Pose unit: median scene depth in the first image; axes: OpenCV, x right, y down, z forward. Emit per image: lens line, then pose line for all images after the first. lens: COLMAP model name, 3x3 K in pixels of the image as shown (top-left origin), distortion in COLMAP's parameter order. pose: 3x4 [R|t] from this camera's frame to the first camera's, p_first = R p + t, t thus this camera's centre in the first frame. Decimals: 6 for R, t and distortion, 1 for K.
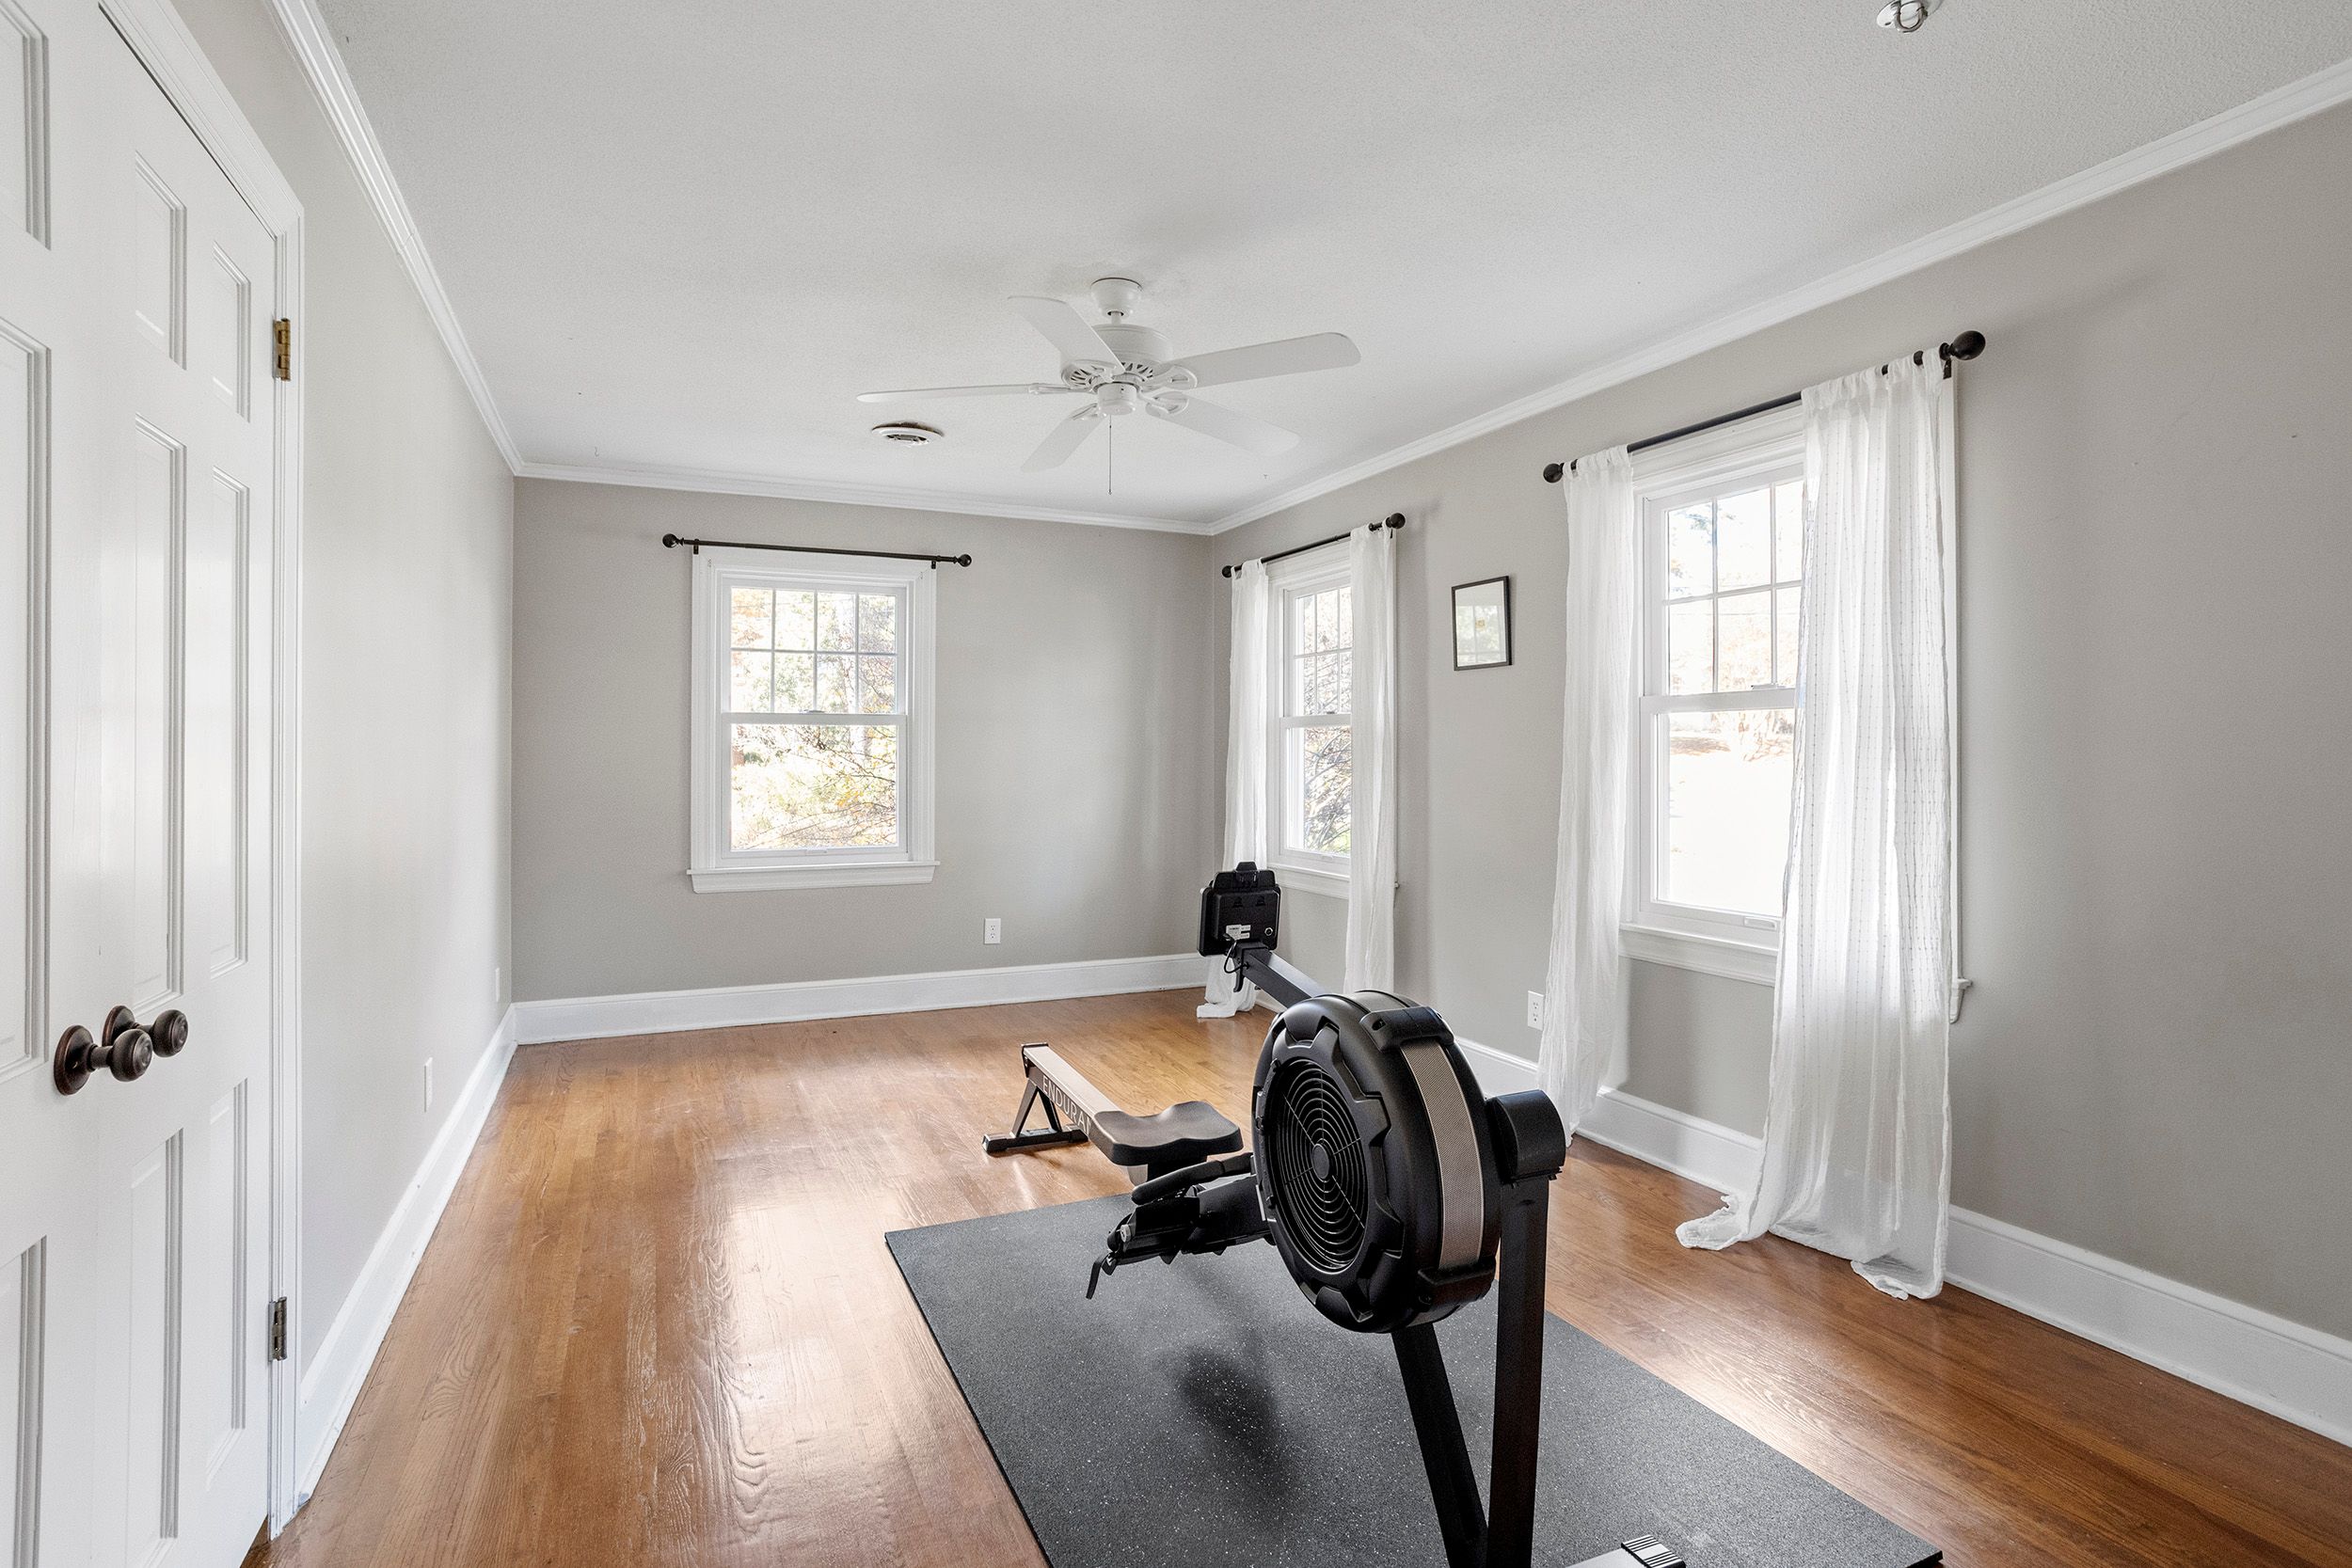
lens RADIAL K [[1135.9, 0, 1174.6], [0, 1135.9, 765.7], [0, 0, 1]] dist [-0.018191, 0.000620]
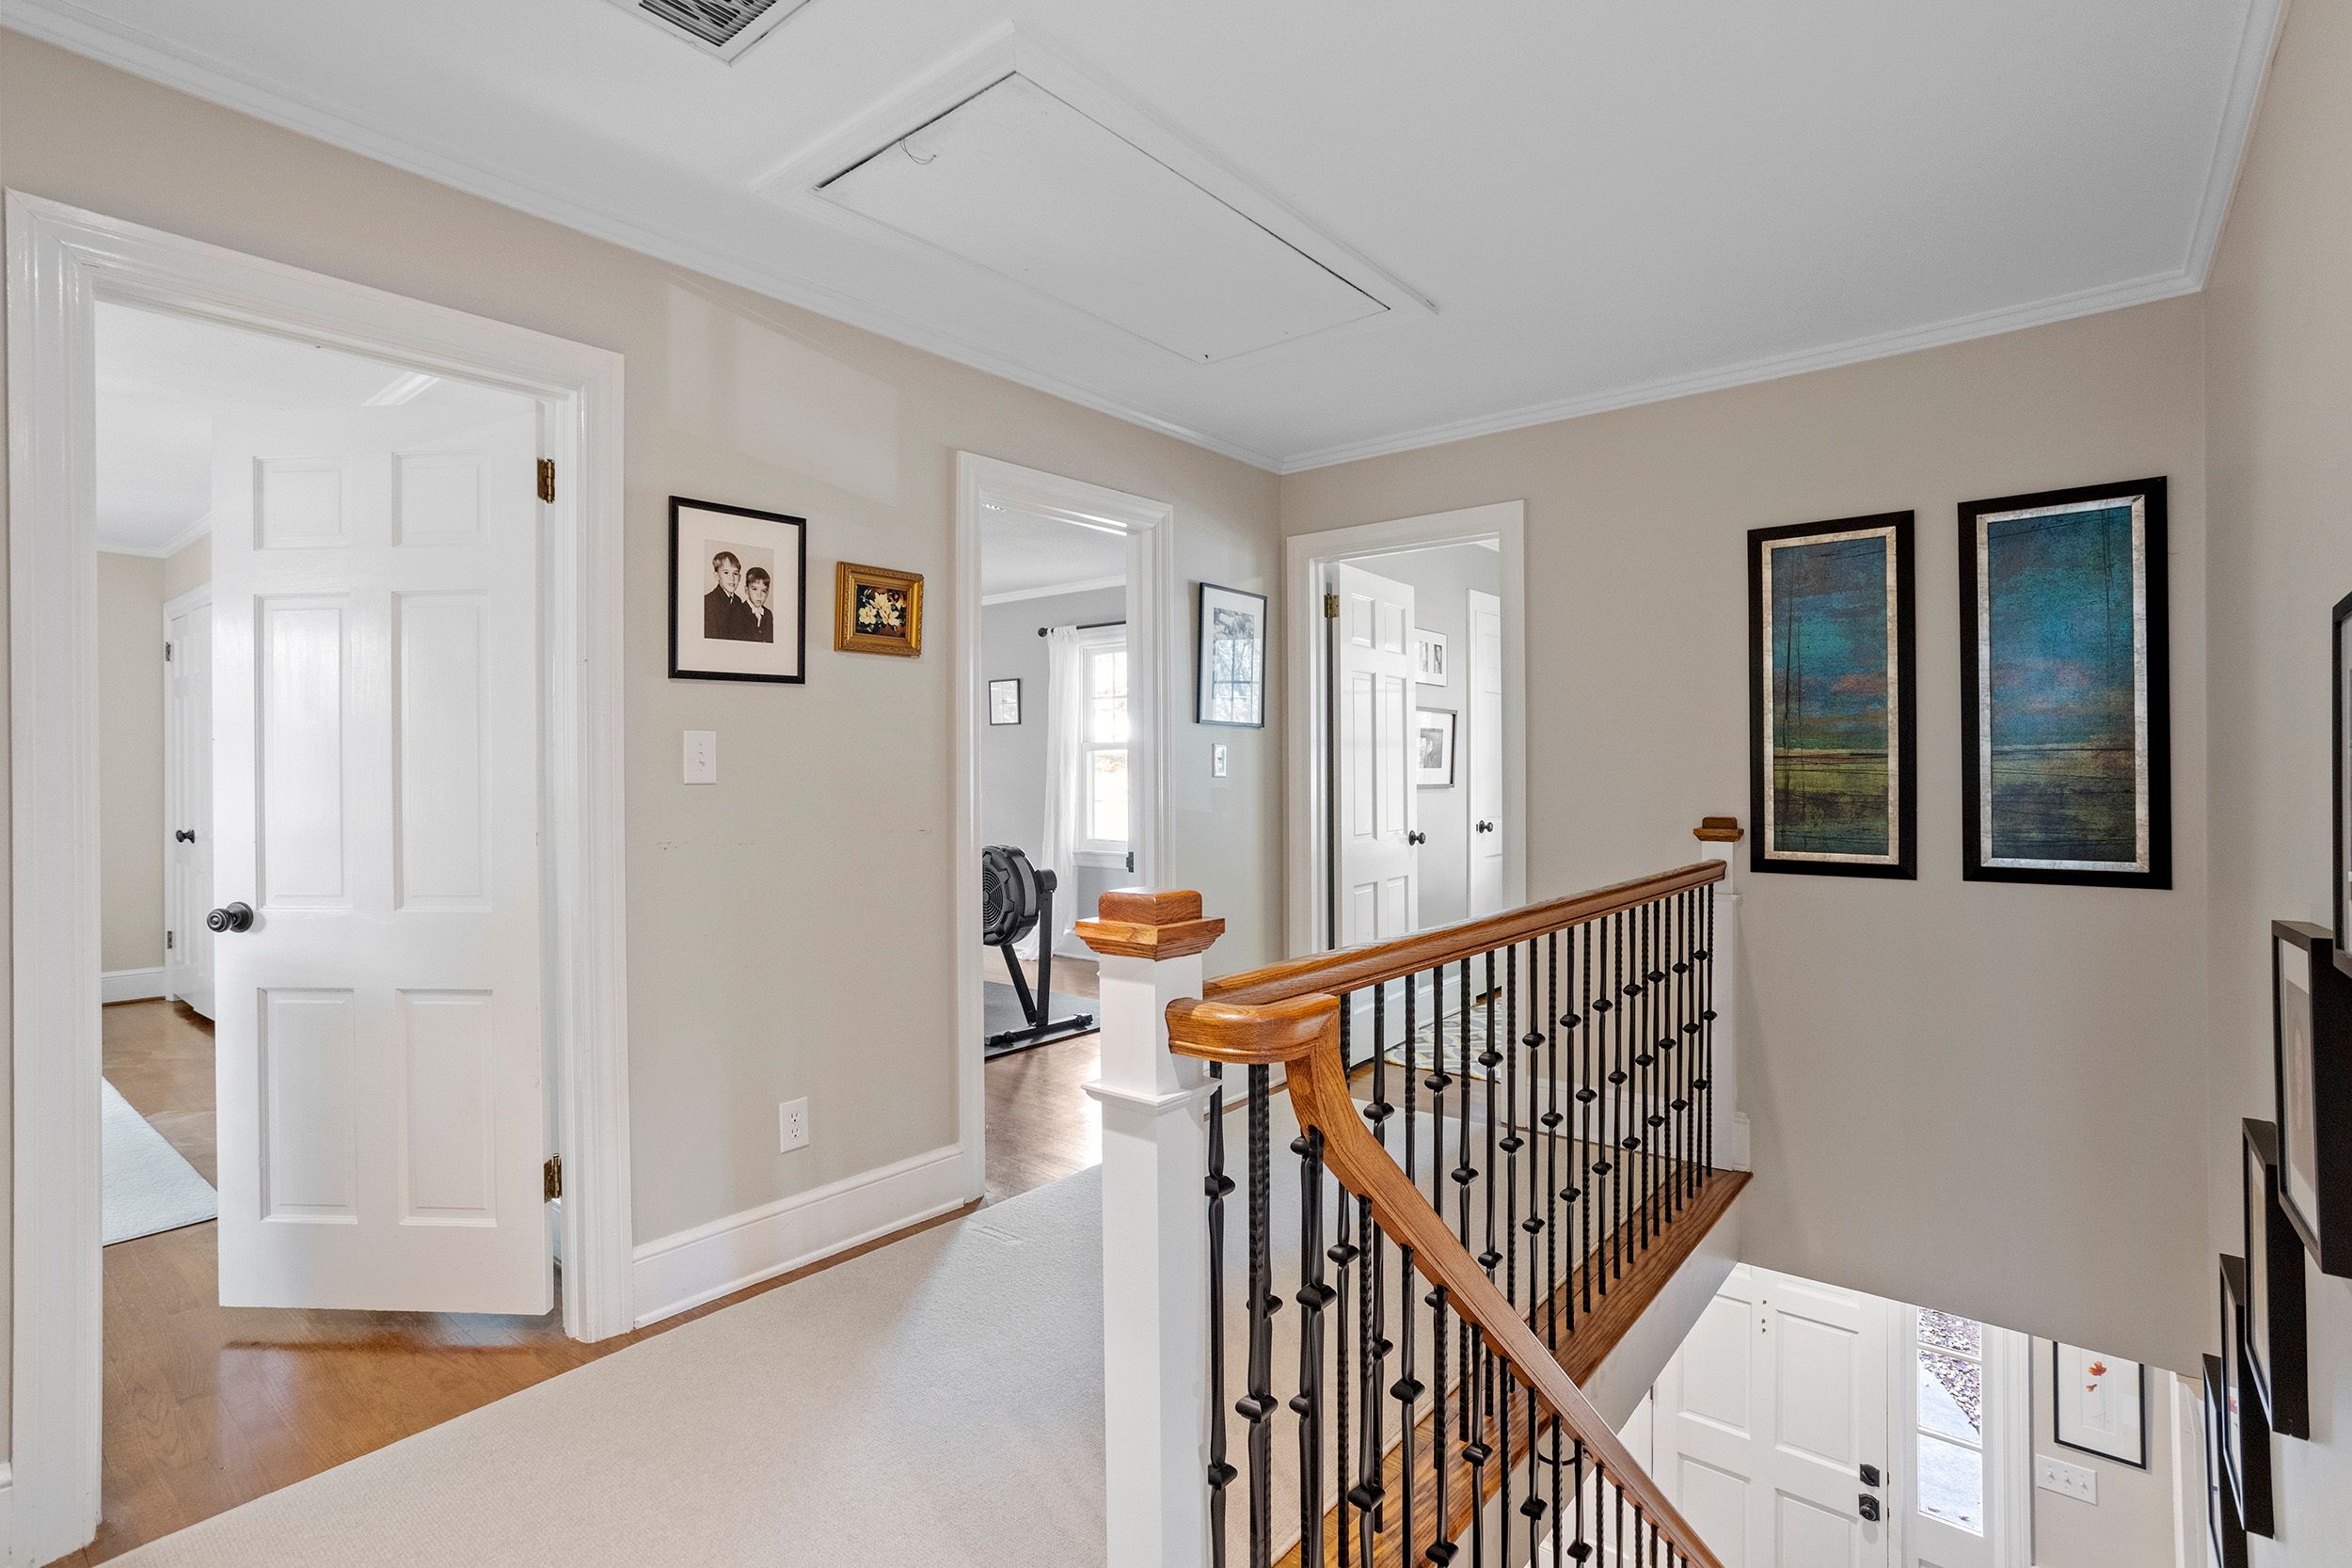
lens RADIAL K [[1135.9, 0, 1173.2], [0, 1135.9, 770.3], [0, 0, 1]] dist [-0.018191, 0.000620]
pose [[0.896877, -0.003250, 0.442267, -0.874291], [0.005084, 0.999983, -0.002962, -0.001968], [-0.442250, 0.004905, 0.896878, -2.282459]]
